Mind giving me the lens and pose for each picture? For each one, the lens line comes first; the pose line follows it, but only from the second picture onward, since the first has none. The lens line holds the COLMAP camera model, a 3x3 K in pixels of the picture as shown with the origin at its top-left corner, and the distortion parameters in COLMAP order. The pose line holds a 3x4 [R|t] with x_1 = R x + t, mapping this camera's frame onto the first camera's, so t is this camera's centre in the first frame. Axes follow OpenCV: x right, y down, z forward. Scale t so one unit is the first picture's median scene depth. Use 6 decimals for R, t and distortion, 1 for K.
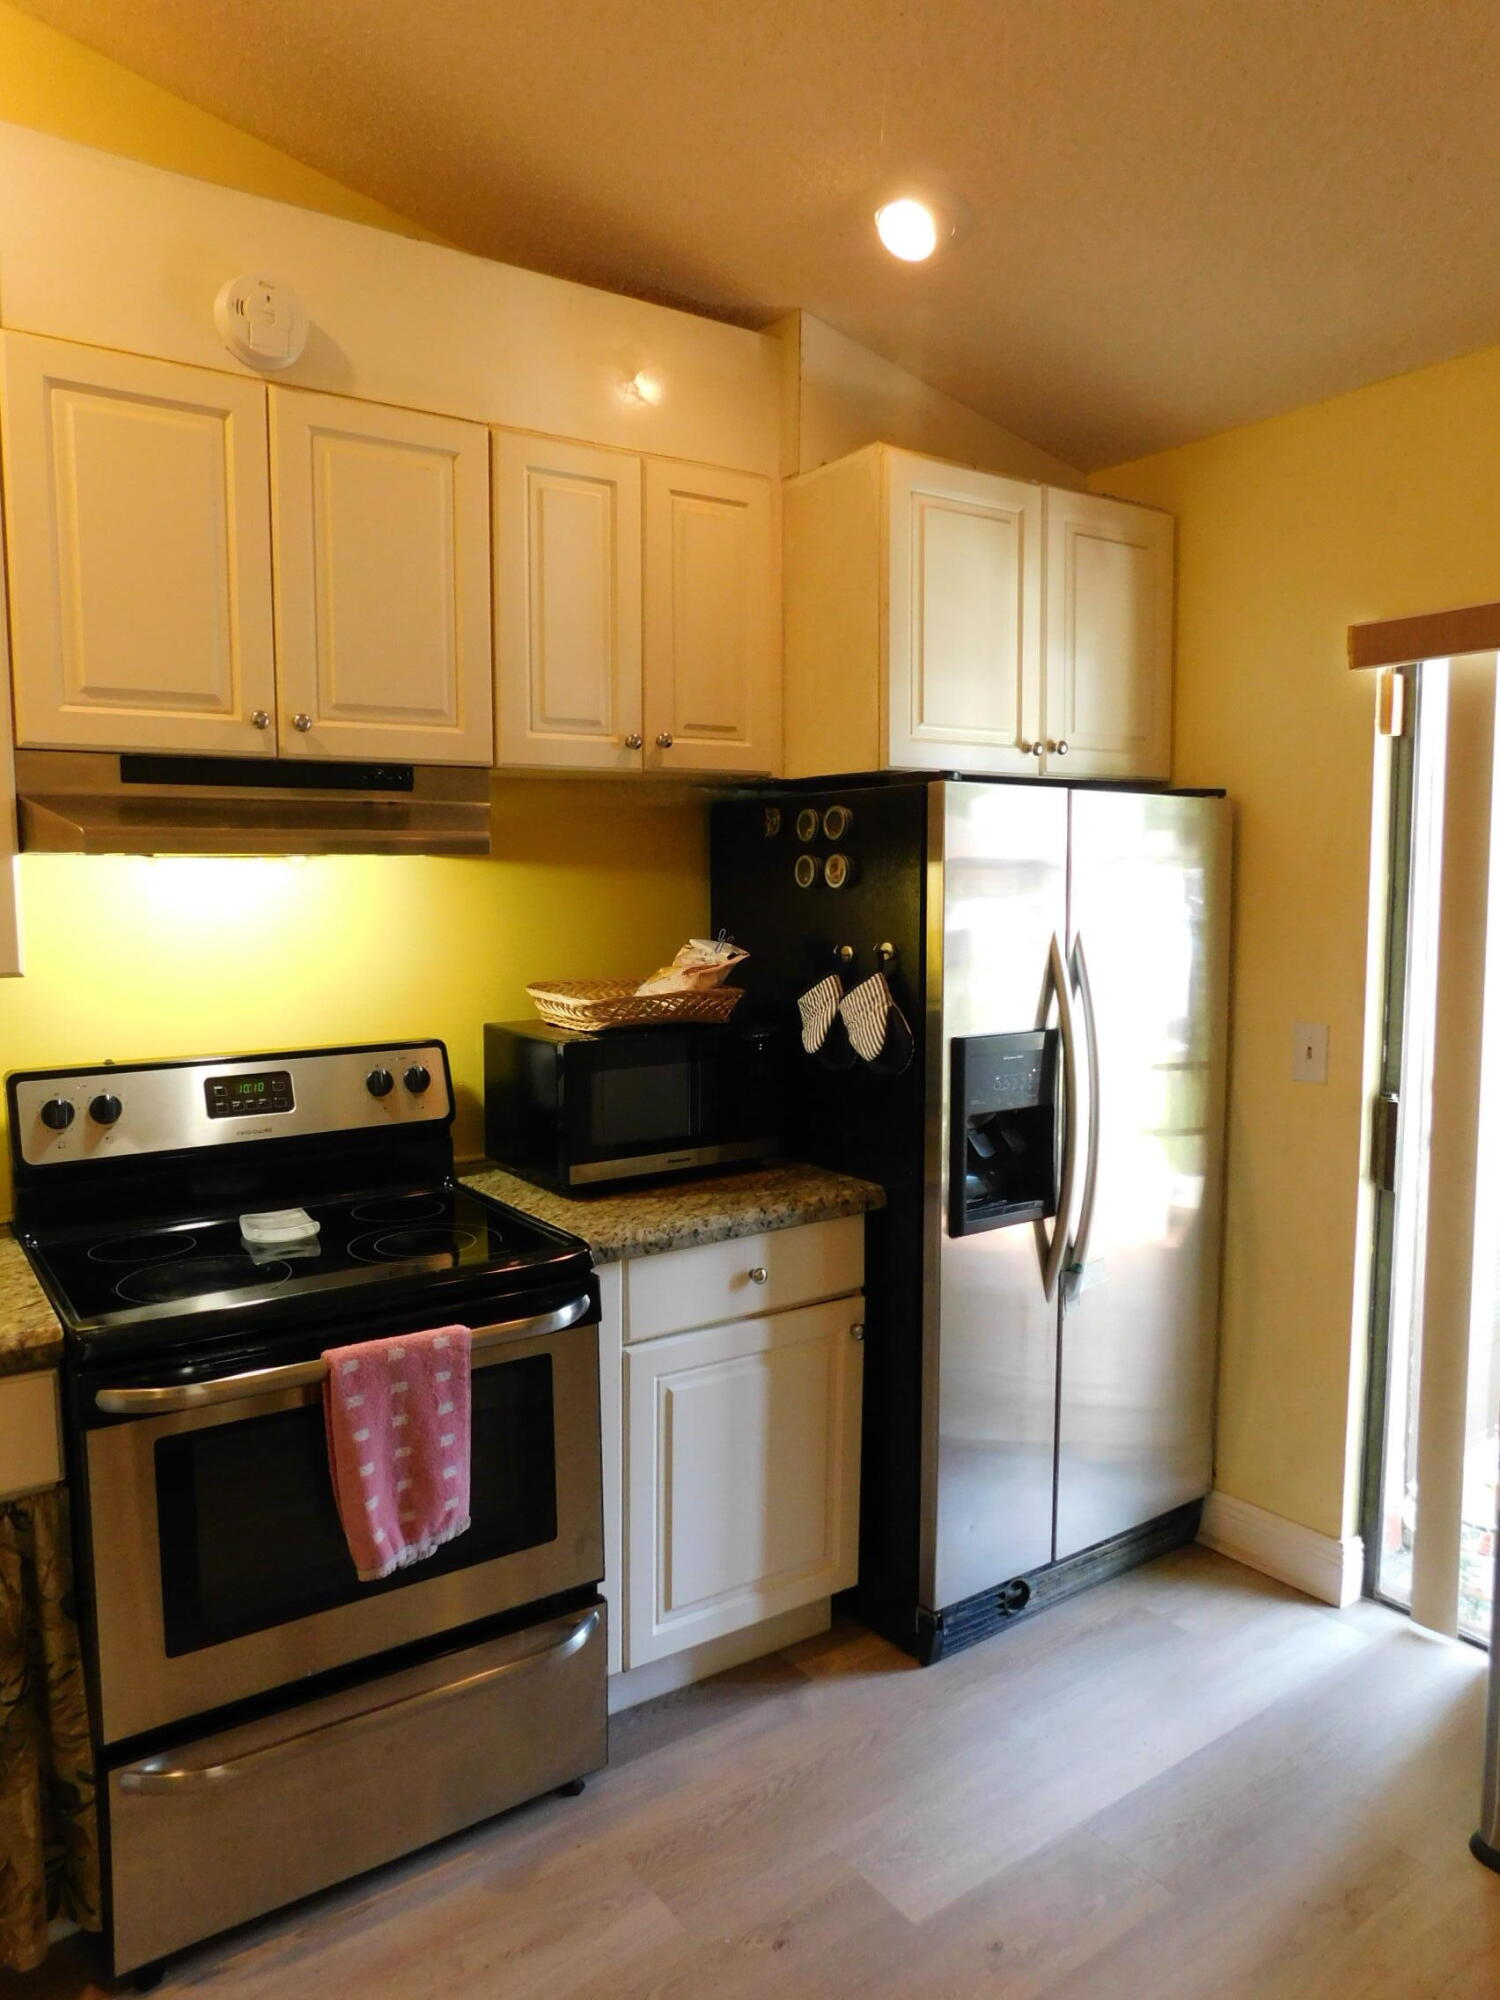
lens RADIAL K [[1312.6, 0, 750.0], [0, 1312.6, 1000.0], [0, 0, 1]] dist [-0.069860, 0.051600]
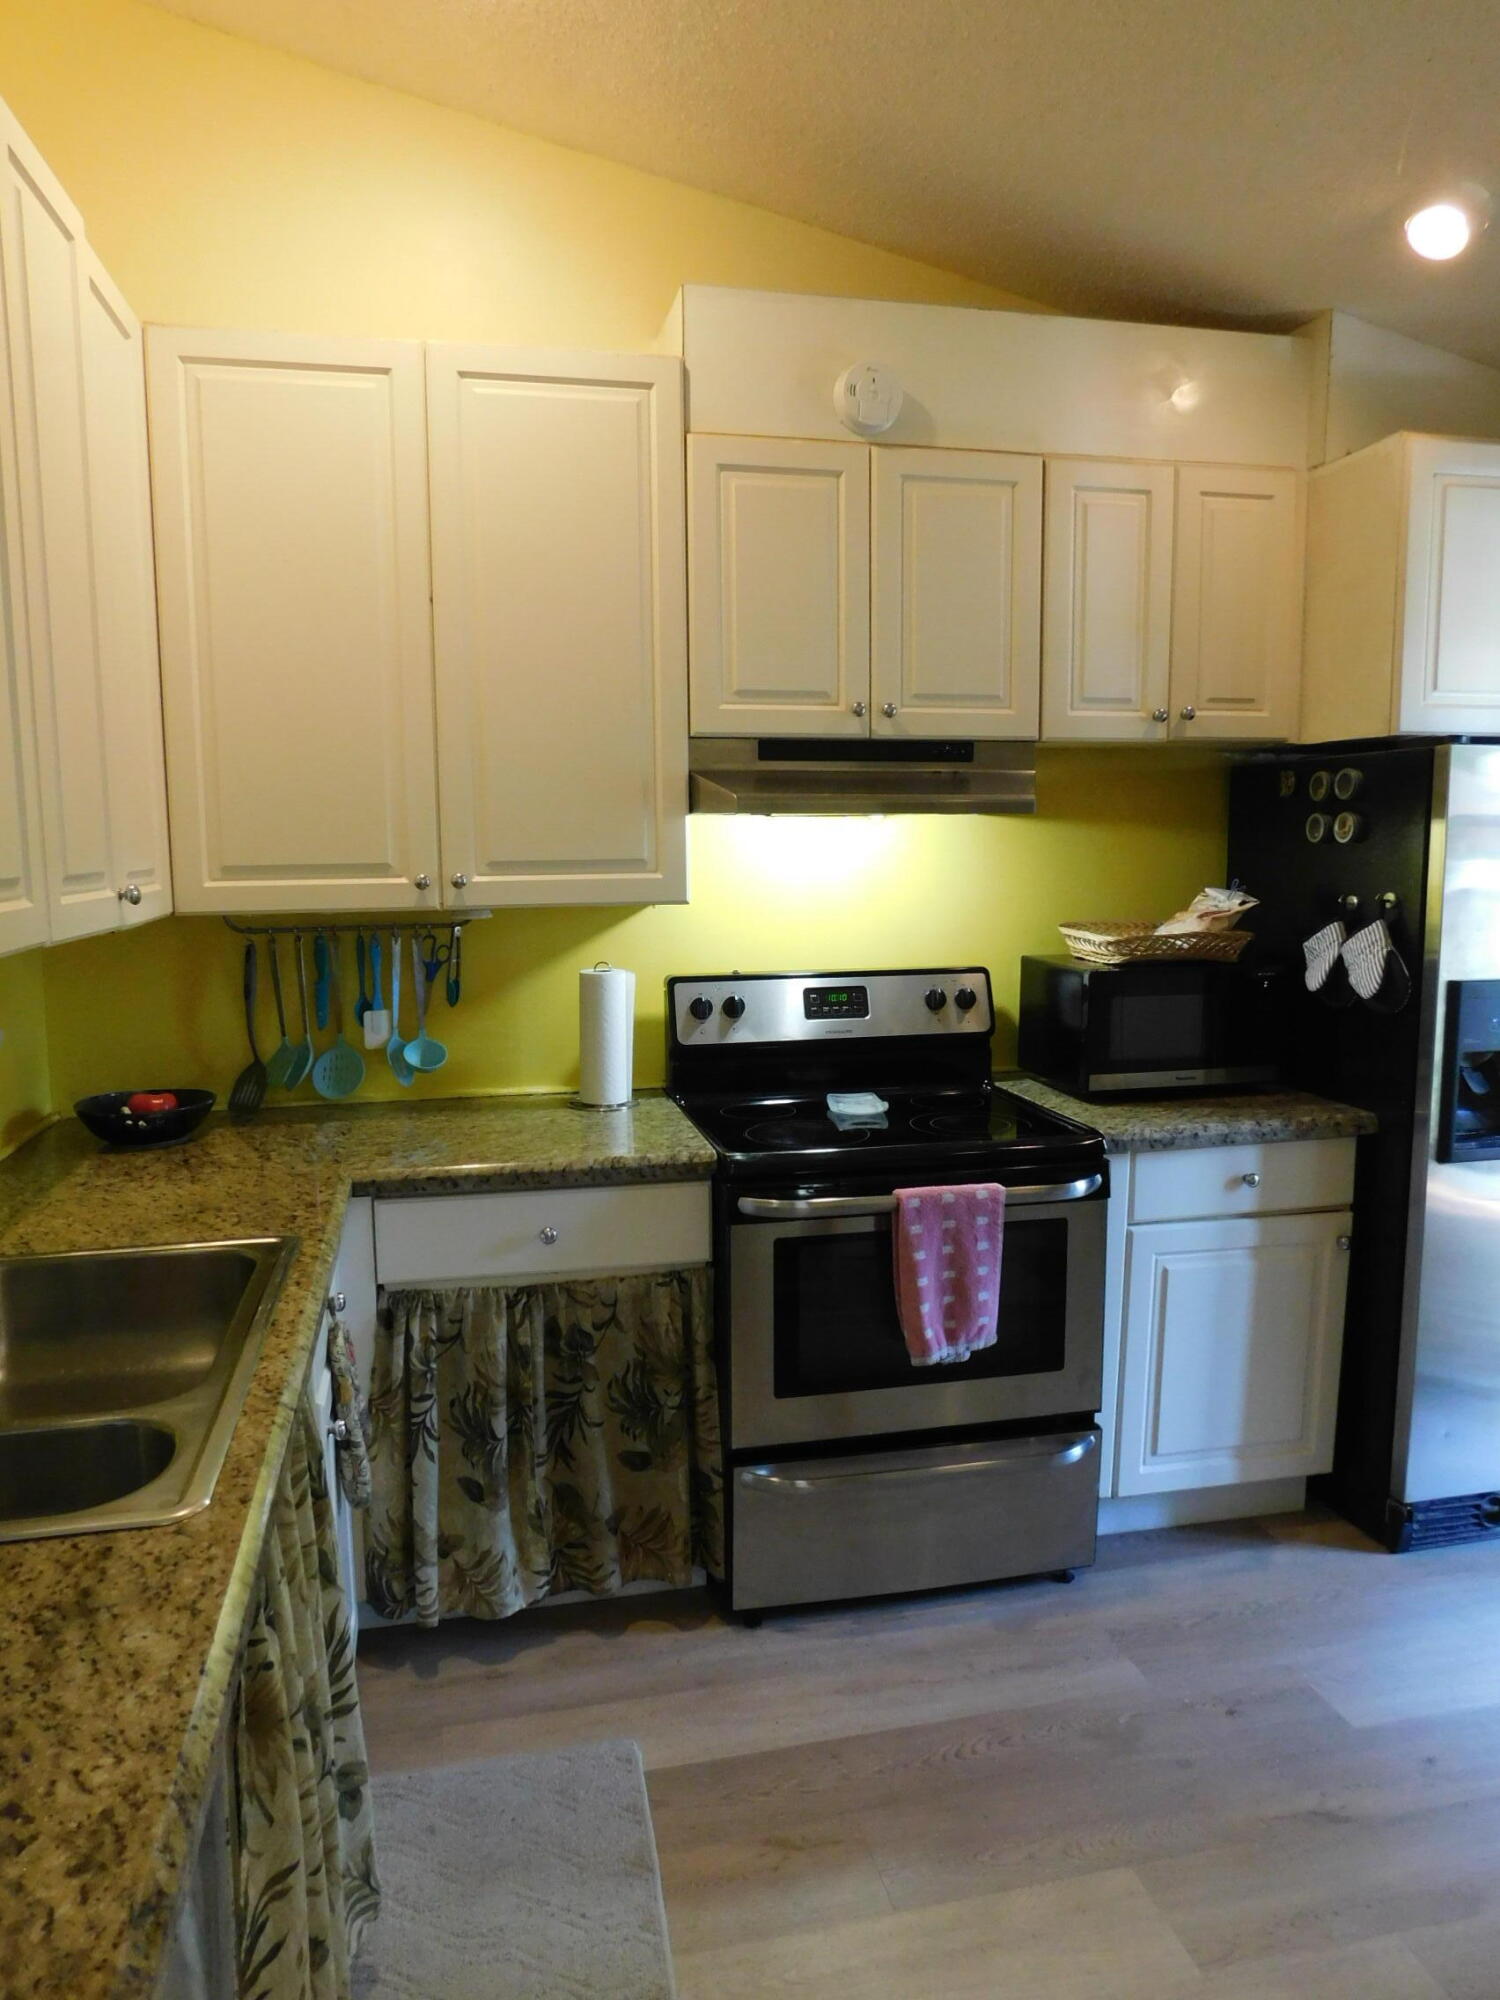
lens RADIAL K [[1312.6, 0, 750.0], [0, 1312.6, 1000.0], [0, 0, 1]] dist [-0.069860, 0.051600]
pose [[0.923262, 0.045531, -0.381464, 0.028169], [-0.033267, 0.998697, 0.038687, 0.023071], [0.382729, -0.023028, 0.923574, -0.221206]]
